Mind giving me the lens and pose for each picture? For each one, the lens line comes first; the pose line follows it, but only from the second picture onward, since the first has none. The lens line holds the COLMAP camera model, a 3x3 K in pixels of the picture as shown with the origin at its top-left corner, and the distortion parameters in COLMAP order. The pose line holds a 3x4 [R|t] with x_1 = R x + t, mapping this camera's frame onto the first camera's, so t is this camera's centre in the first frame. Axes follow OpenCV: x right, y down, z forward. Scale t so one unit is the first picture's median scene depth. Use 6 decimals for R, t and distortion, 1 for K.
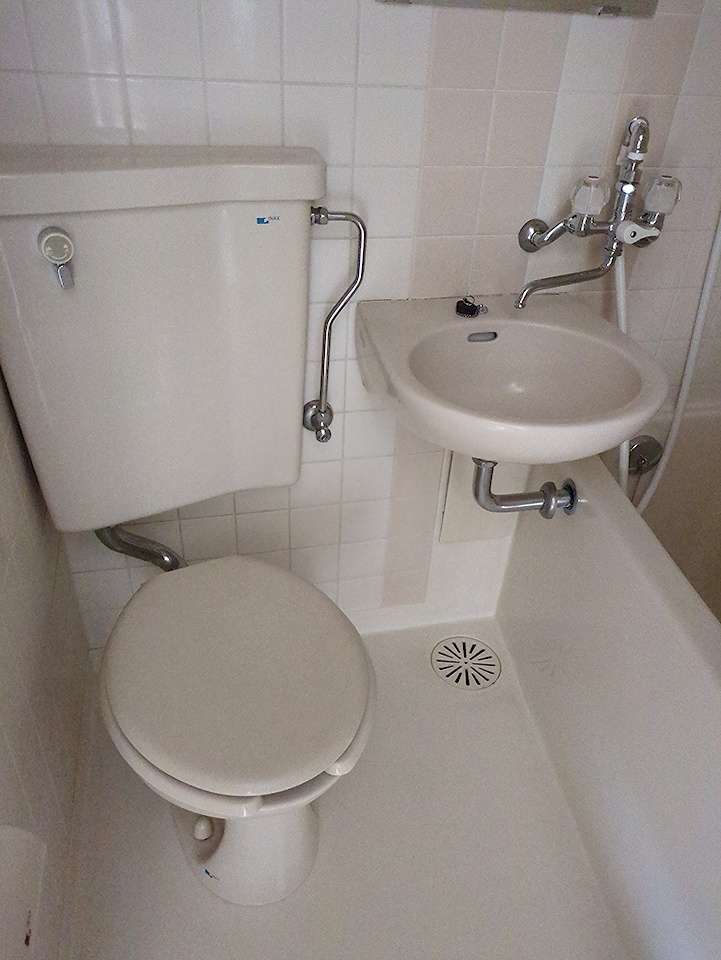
lens RADIAL K [[733.6, 0, 361.4], [0, 733.6, 487.6], [0, 0, 1]] dist [0.054203, -0.036858]
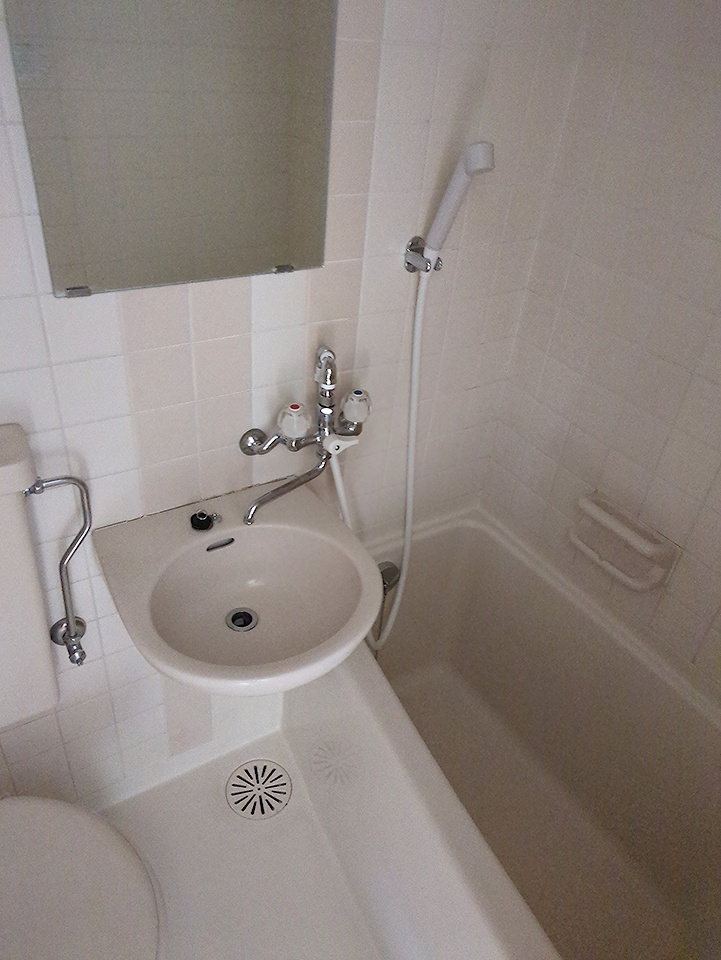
lens RADIAL K [[733.6, 0, 365.9], [0, 733.6, 480.9], [0, 0, 1]] dist [0.054203, -0.036858]
pose [[0.949949, -0.154366, 0.271602, 0.088376], [0.142521, 0.987789, 0.062937, -0.331051], [-0.278001, -0.021078, 0.960350, -0.085845]]
